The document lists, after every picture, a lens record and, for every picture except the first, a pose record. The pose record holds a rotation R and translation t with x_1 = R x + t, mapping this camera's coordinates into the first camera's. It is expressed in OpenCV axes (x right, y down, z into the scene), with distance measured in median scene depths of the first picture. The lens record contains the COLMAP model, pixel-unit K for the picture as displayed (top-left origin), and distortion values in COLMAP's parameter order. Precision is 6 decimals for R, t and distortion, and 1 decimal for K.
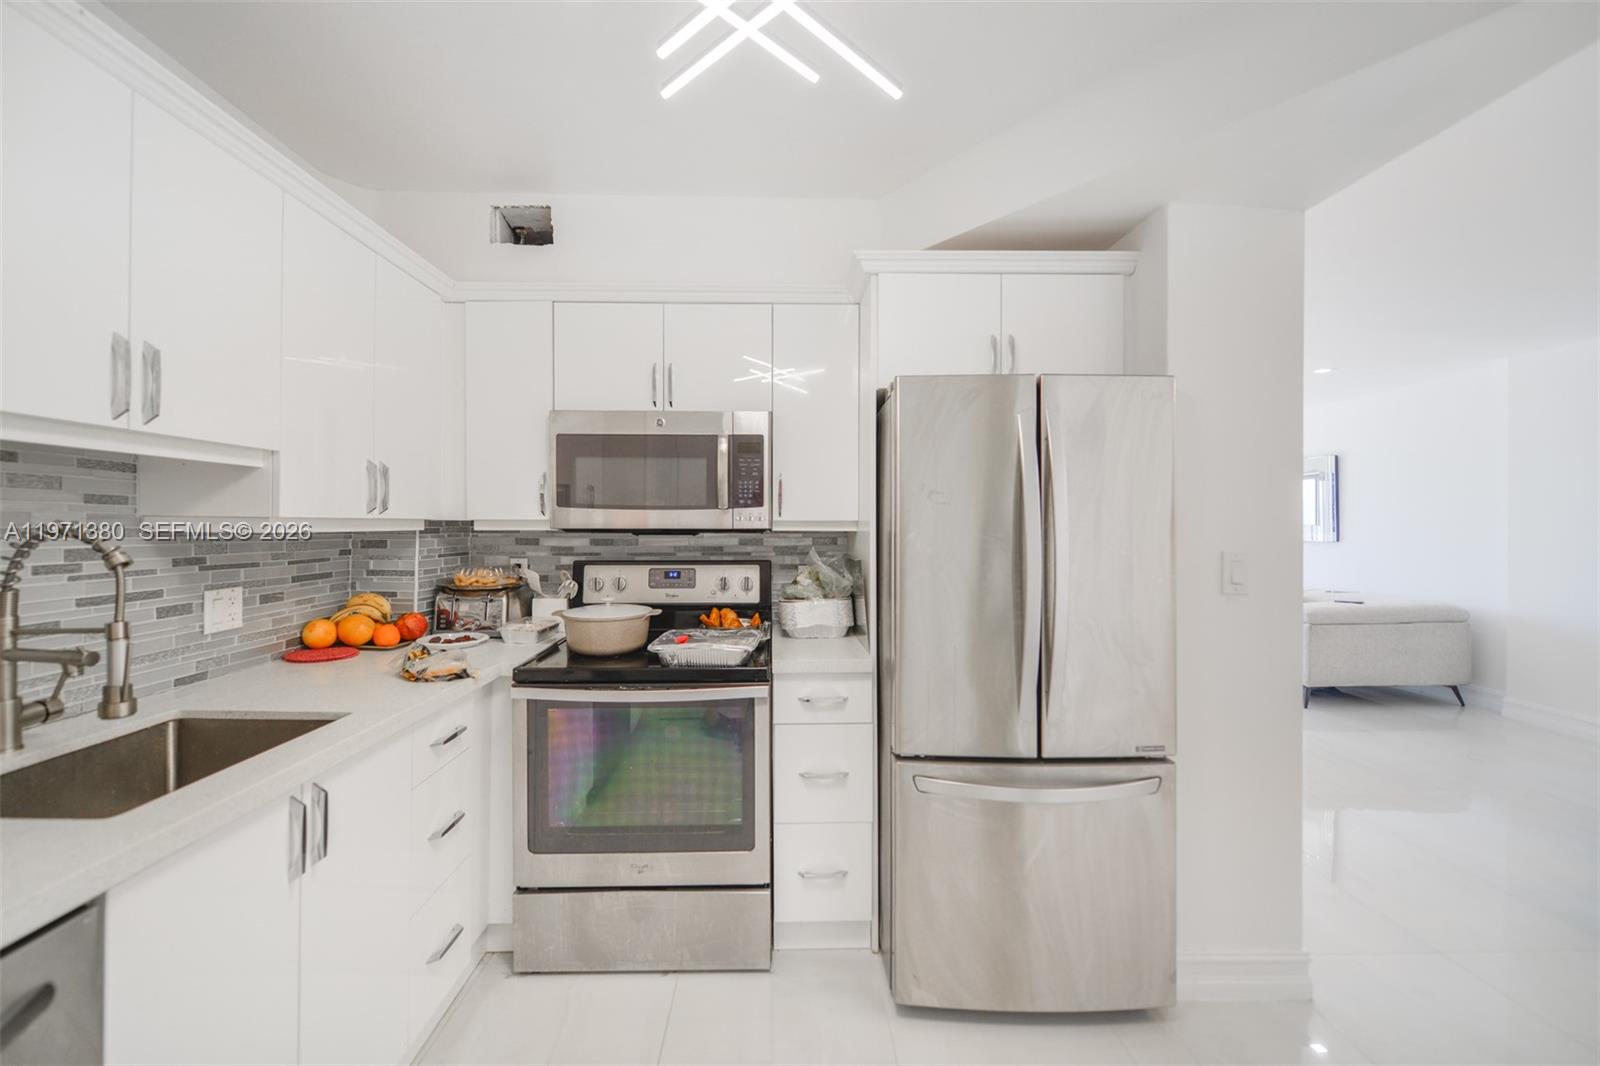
lens RADIAL K [[642.6, 0, 788.2], [0, 642.6, 523.3], [0, 0, 1]] dist [0.001670, -0.004653]
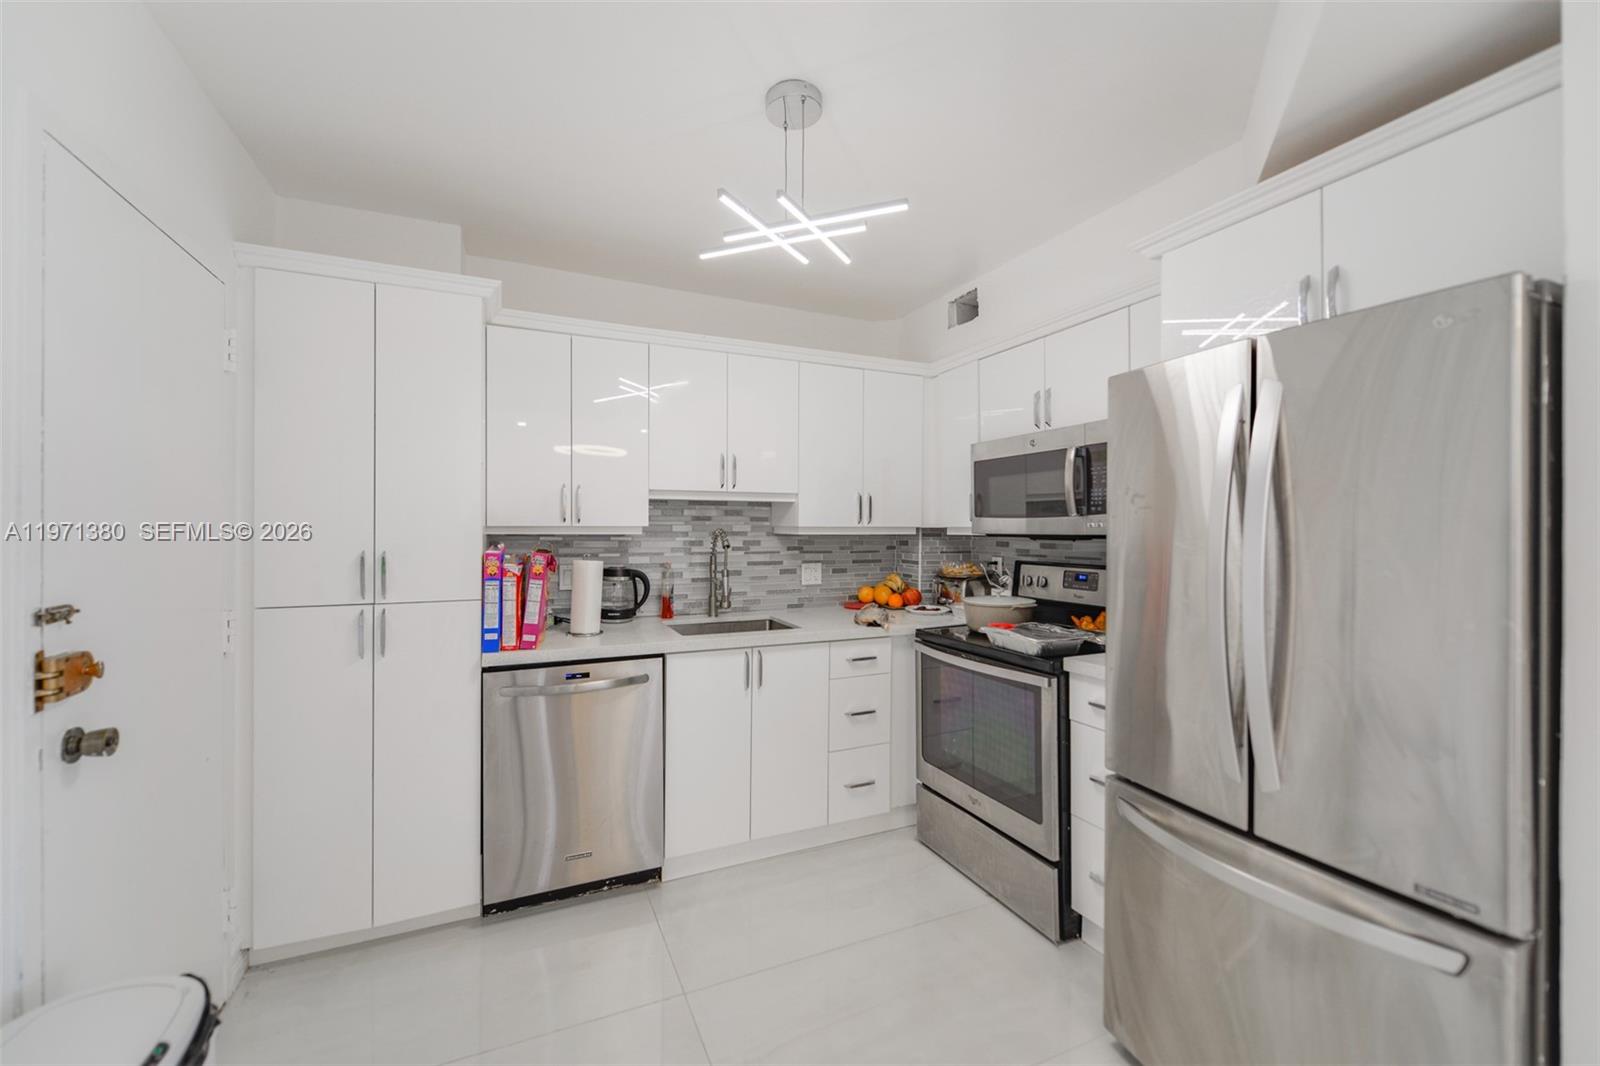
lens RADIAL K [[642.6, 0, 788.2], [0, 642.6, 523.3], [0, 0, 1]] dist [0.001670, -0.004653]
pose [[0.379238, -0.009191, -0.925253, 0.775195], [-0.000628, 0.999948, -0.010190, 0.000712], [0.925299, 0.004446, 0.379213, 0.165649]]
